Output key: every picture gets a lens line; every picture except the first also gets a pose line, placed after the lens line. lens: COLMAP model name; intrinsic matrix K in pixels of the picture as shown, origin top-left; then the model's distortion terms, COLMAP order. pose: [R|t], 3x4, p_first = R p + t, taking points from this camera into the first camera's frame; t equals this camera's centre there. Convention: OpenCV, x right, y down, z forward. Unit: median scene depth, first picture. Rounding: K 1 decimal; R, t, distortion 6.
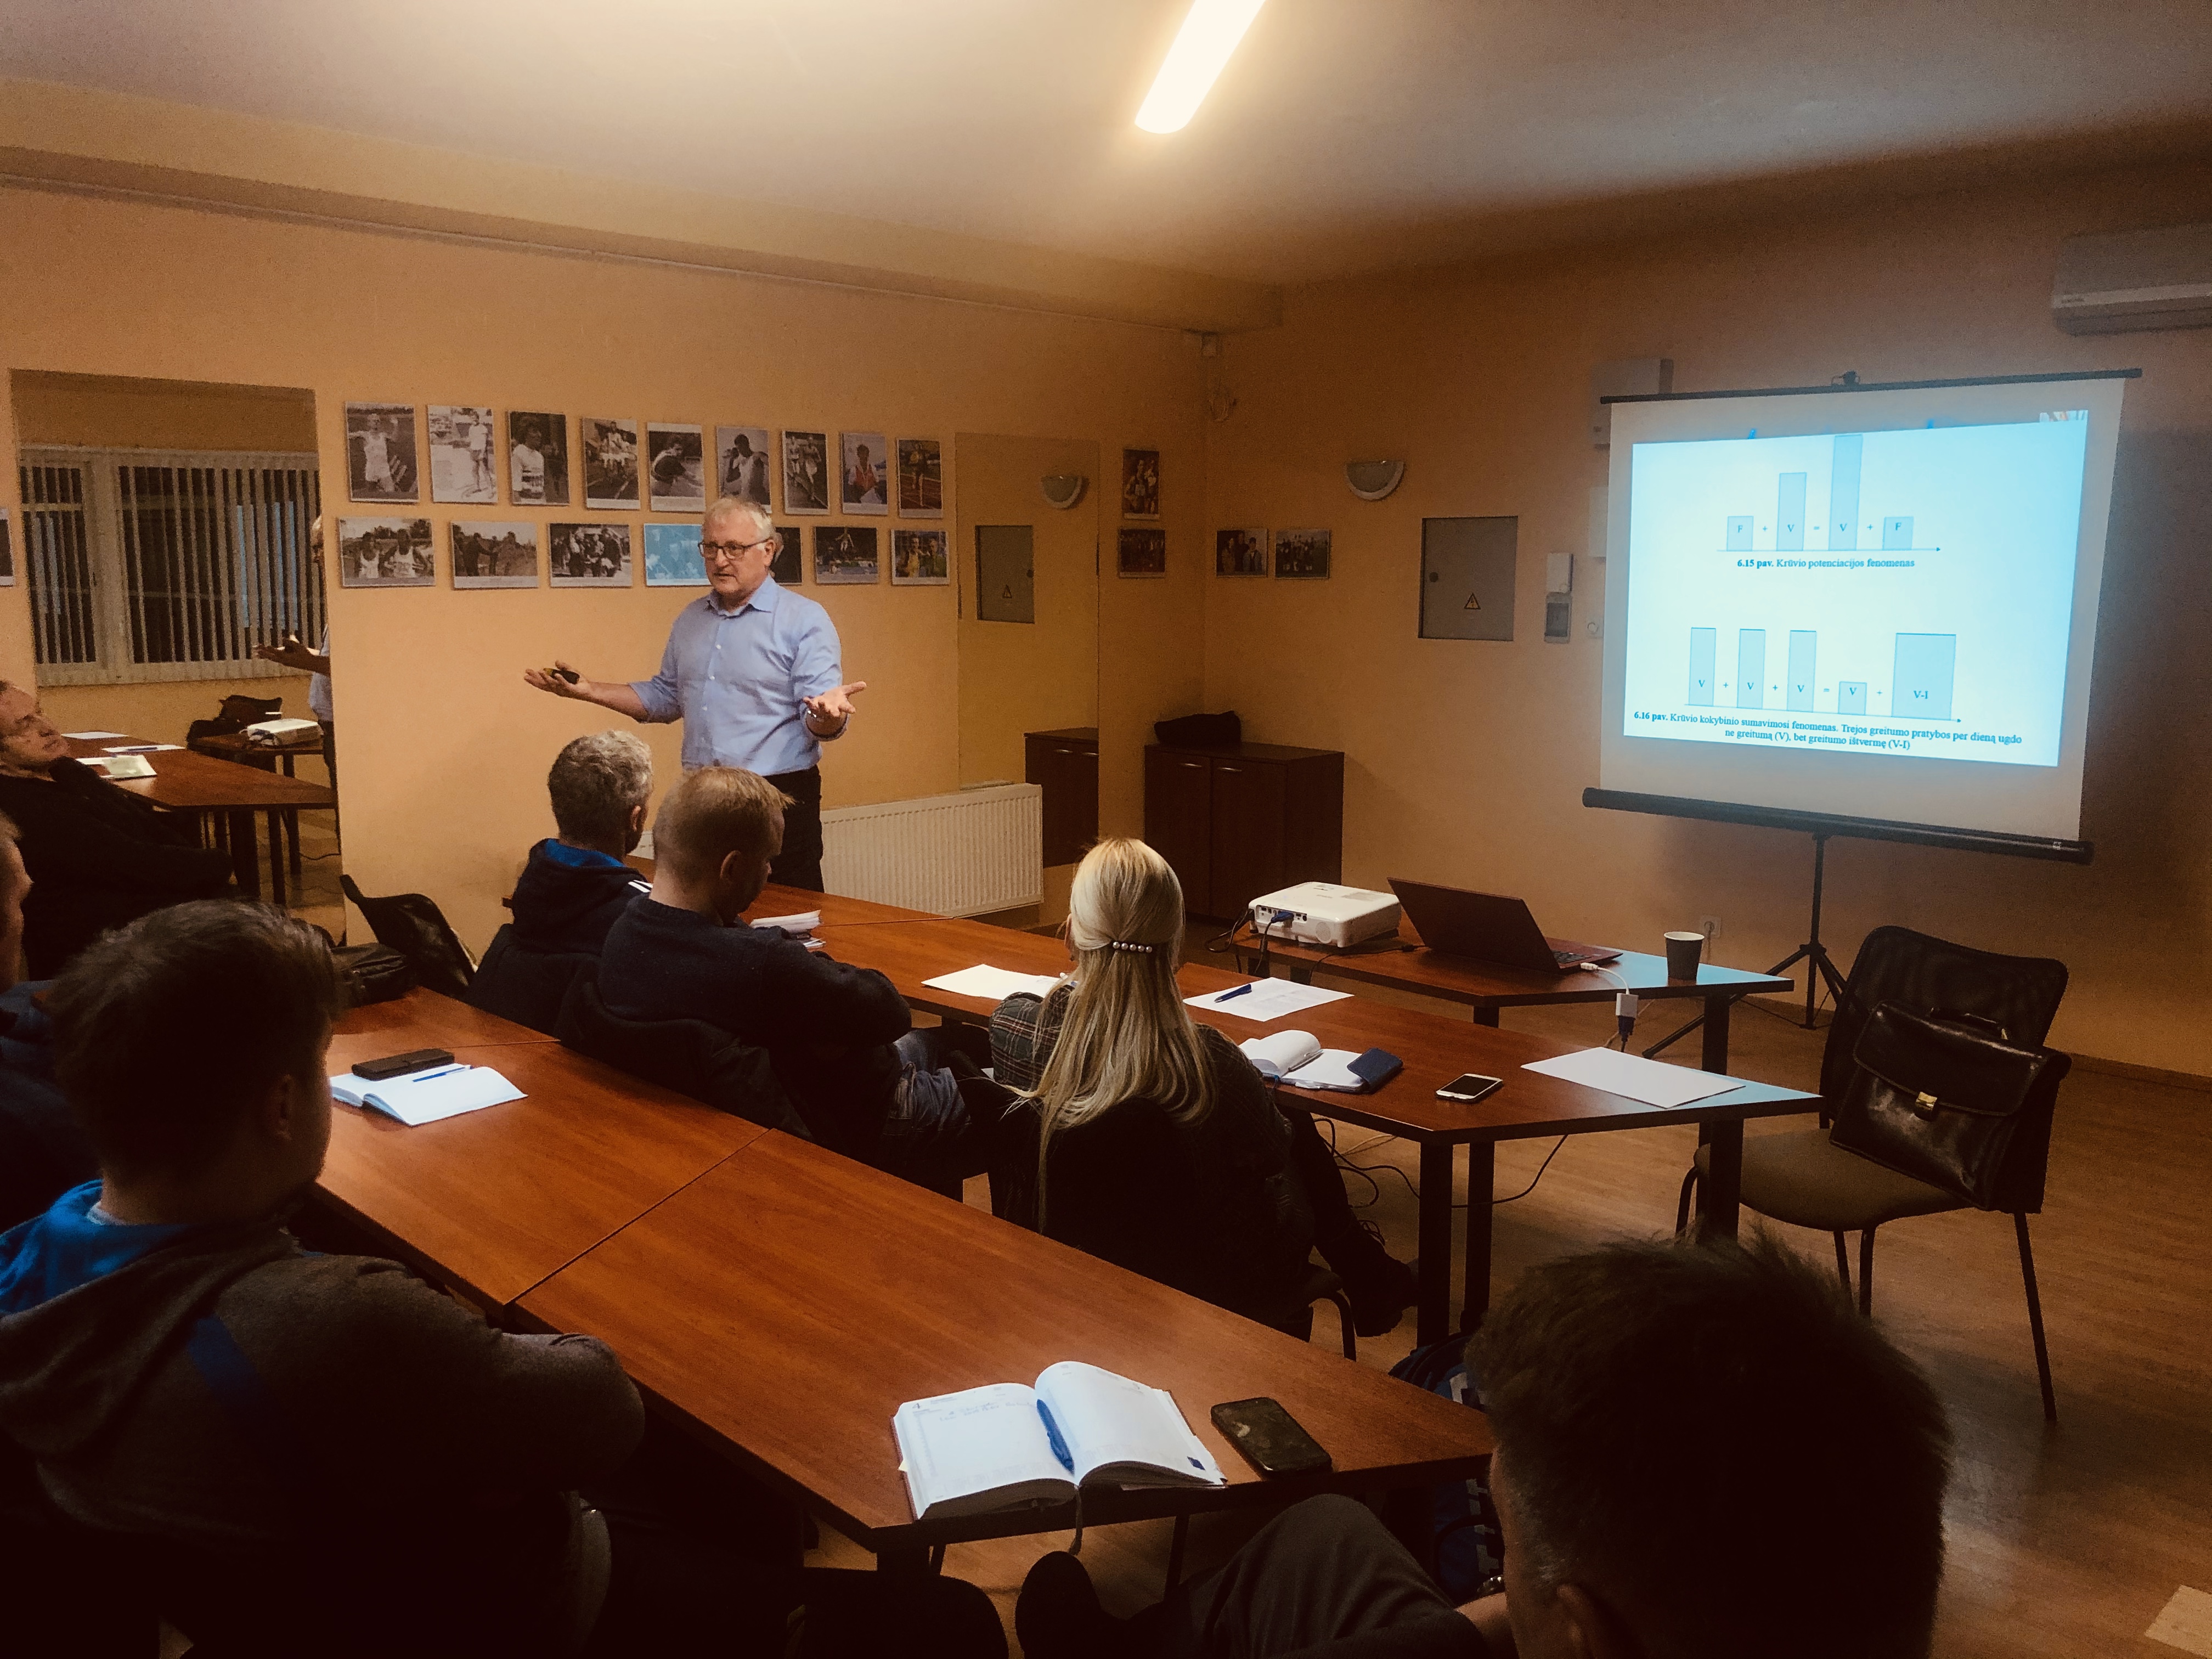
lens RADIAL K [[1782.5, 0, 1086.1], [0, 1782.5, 839.3], [0, 0, 1]] dist [-0.032965, -0.001949]
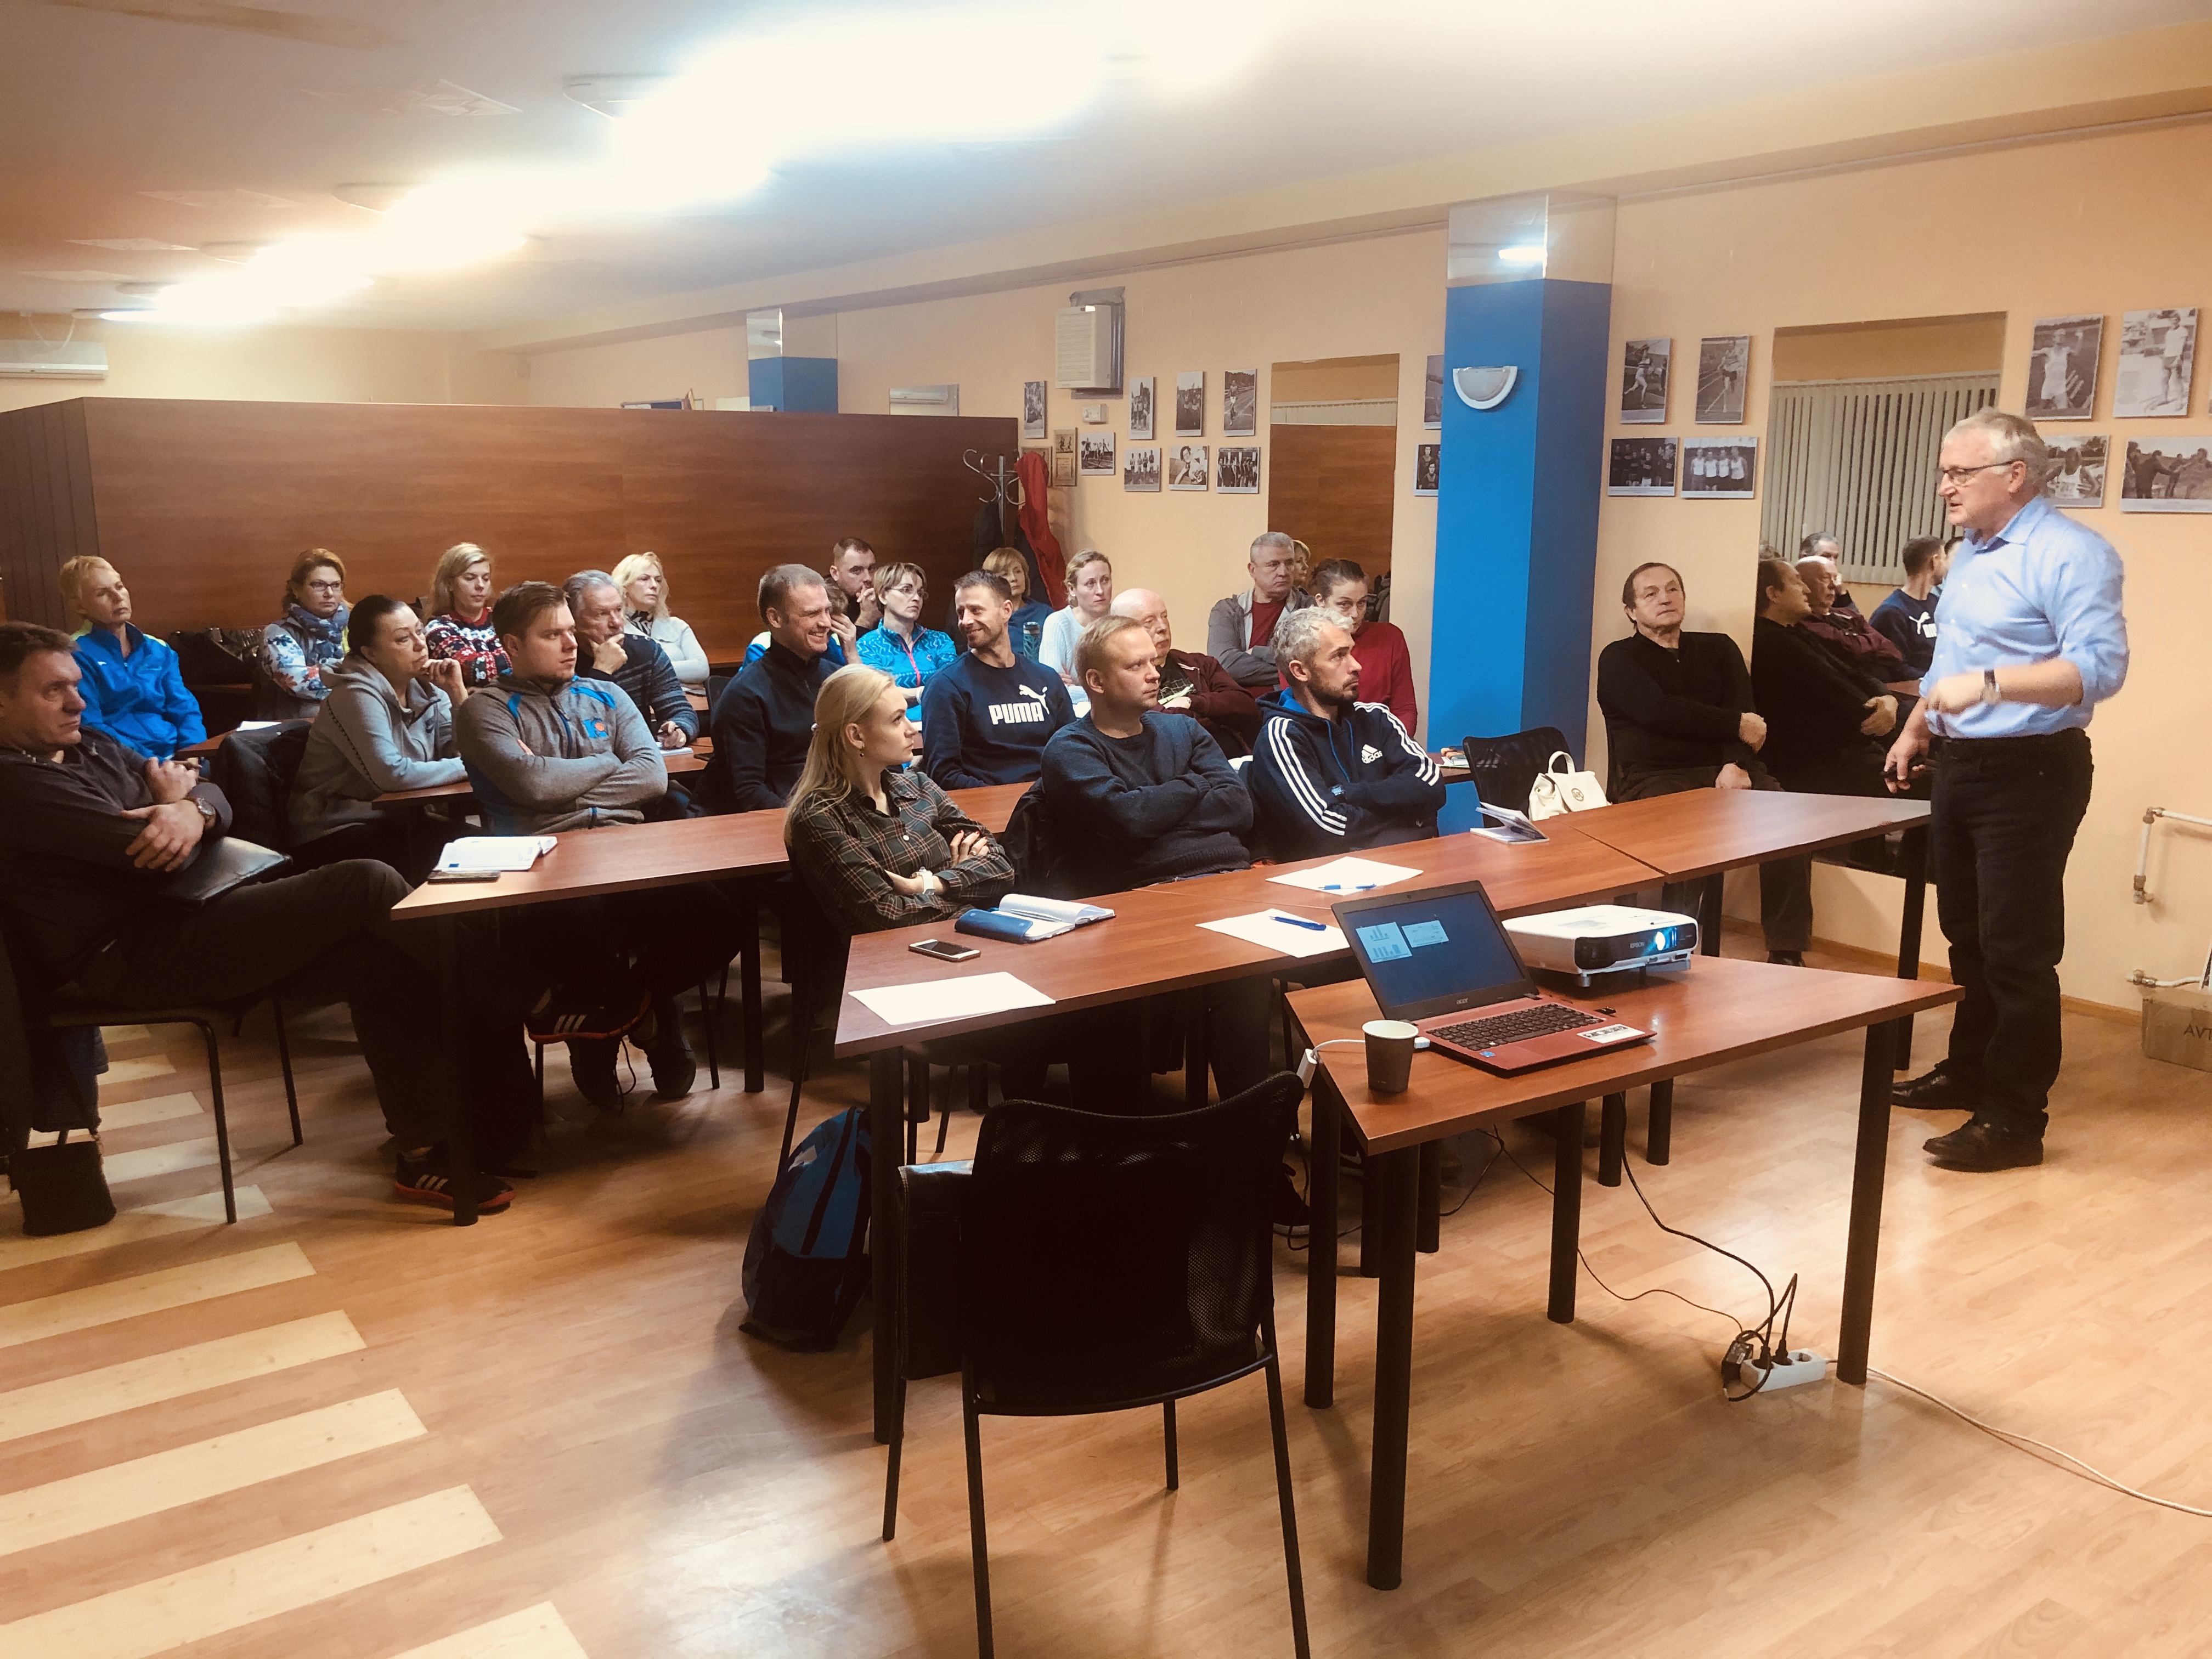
lens RADIAL K [[1782.5, 0, 1088.1], [0, 1782.5, 845.8], [0, 0, 1]] dist [-0.032965, -0.001949]
pose [[-0.165602, 0.192216, -0.967279, 0.621124], [-0.151919, 0.964142, 0.217602, -0.087504], [0.974421, 0.182983, -0.130463, 0.600929]]
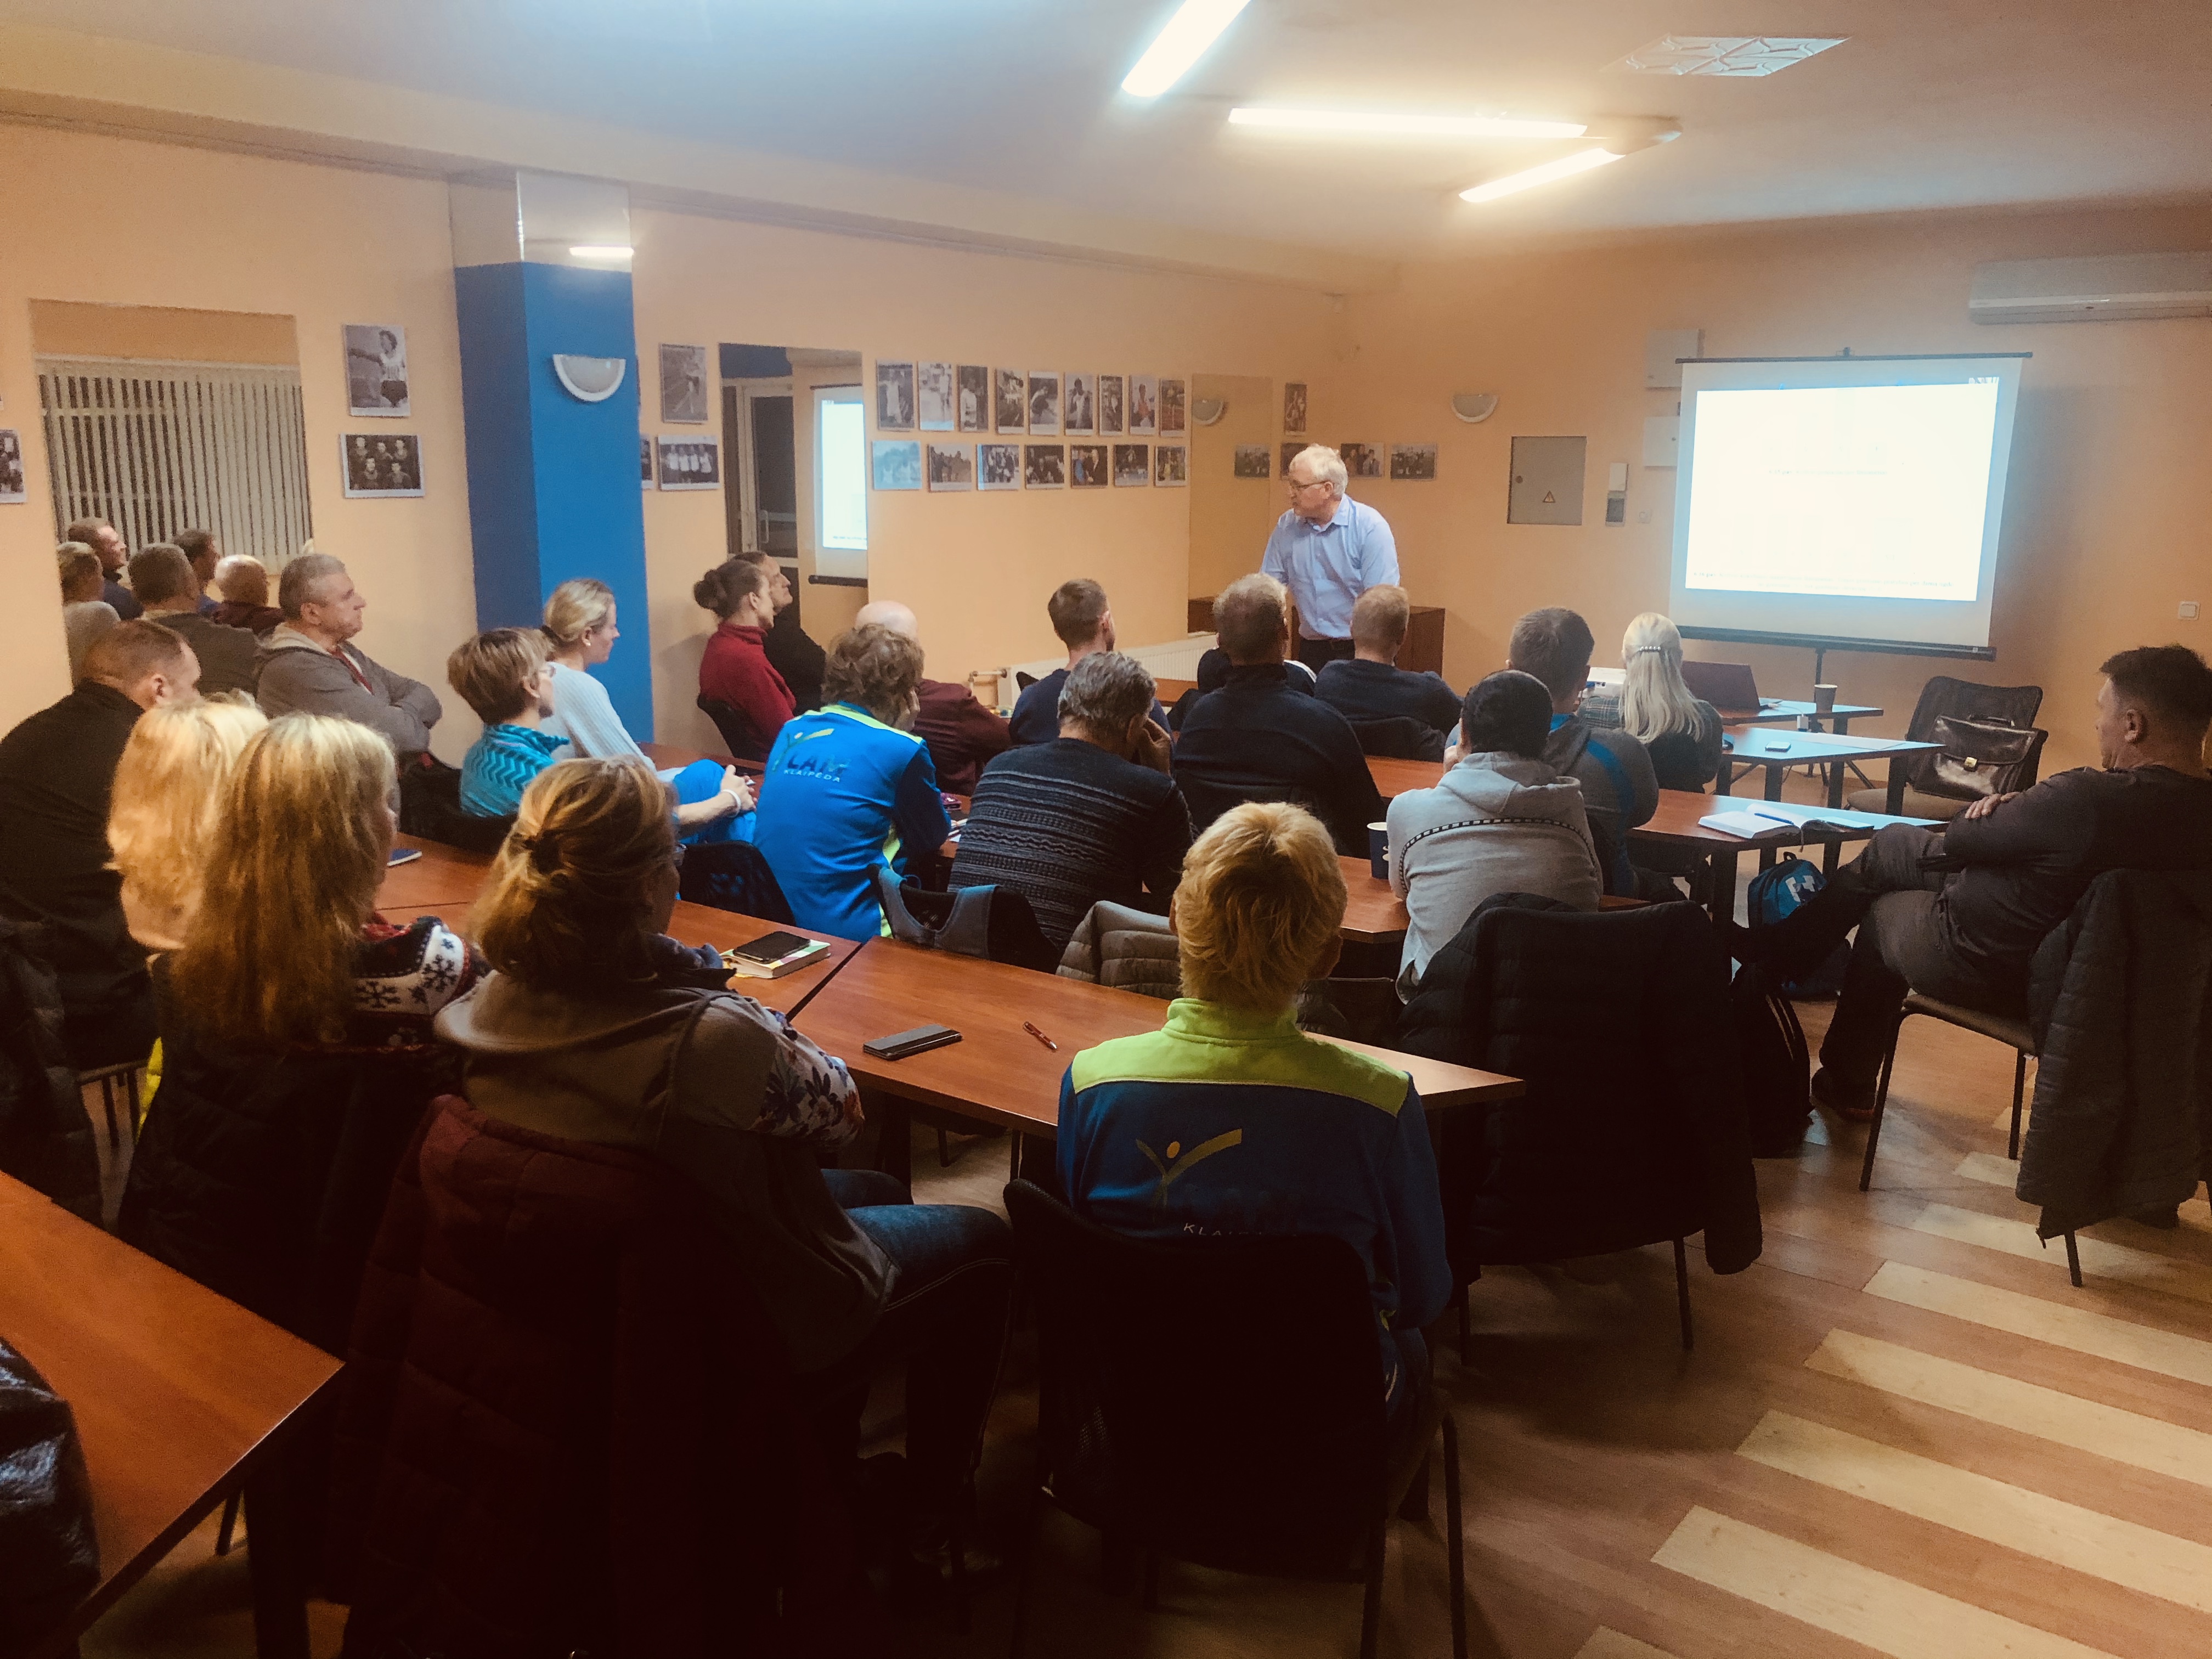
lens RADIAL K [[1782.5, 0, 1110.2], [0, 1782.5, 811.1], [0, 0, 1]] dist [-0.032965, -0.001949]
pose [[0.991275, -0.027552, 0.128900, -0.386669], [0.022010, 0.998779, 0.044220, 0.053739], [-0.129961, -0.040997, 0.990671, -0.431609]]
